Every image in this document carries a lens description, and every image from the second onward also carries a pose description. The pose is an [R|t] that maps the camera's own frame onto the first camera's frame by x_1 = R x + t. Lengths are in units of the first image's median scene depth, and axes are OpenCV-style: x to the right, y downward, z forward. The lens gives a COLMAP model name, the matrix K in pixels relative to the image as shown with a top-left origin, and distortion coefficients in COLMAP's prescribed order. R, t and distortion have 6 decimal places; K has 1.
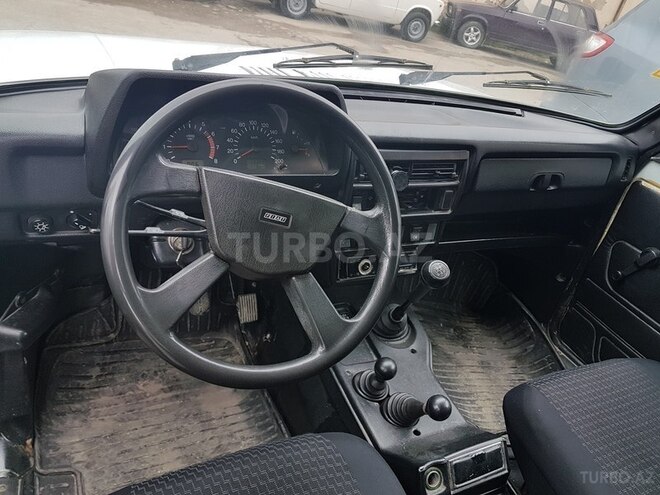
lens RADIAL K [[527.0, 0, 330.1], [0, 527.0, 235.9], [0, 0, 1]] dist [-0.007067, -0.011806]
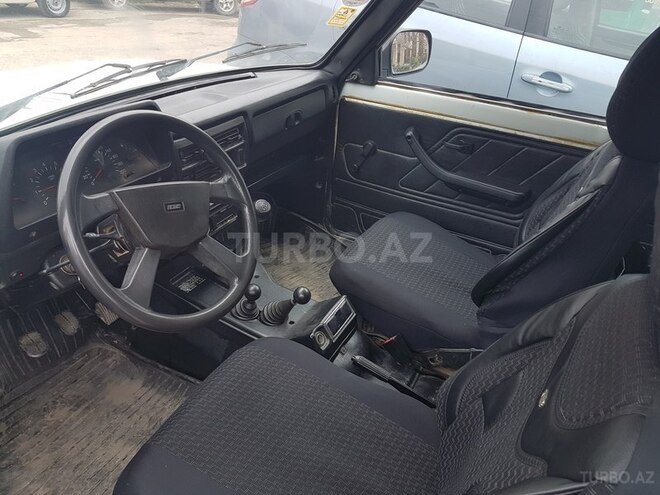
lens RADIAL K [[527.0, 0, 330.1], [0, 527.0, 235.9], [0, 0, 1]] dist [-0.007067, -0.011806]
pose [[0.798448, -0.403730, 0.446636, -0.263450], [0.365402, 0.914545, 0.173462, -0.033909], [-0.478500, 0.024701, 0.877740, -0.248430]]
